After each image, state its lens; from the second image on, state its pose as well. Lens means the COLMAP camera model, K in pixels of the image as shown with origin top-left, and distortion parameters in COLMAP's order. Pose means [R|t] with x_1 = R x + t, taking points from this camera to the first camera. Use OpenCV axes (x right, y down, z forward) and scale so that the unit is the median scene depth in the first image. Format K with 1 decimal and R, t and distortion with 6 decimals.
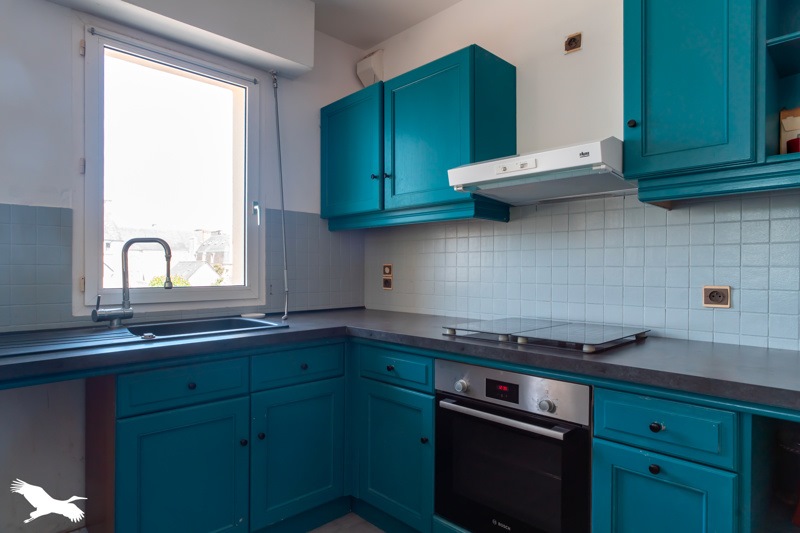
lens RADIAL K [[456.8, 0, 398.1], [0, 456.8, 265.8], [0, 0, 1]] dist [-0.004358, 0.003534]
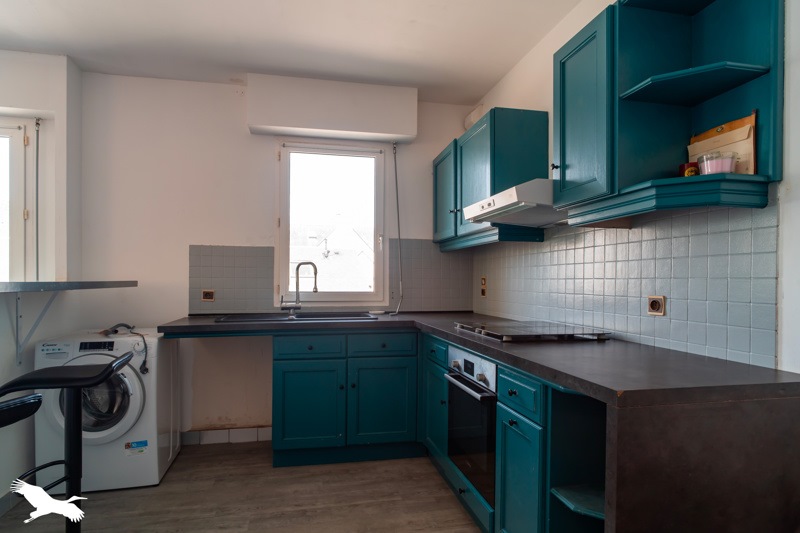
lens RADIAL K [[456.8, 0, 405.0], [0, 456.8, 274.8], [0, 0, 1]] dist [-0.004358, 0.003534]
pose [[0.846970, -0.005506, -0.531612, 0.645904], [0.001004, 0.999961, -0.008756, 0.001299], [0.531640, 0.006882, 0.846942, -0.233526]]
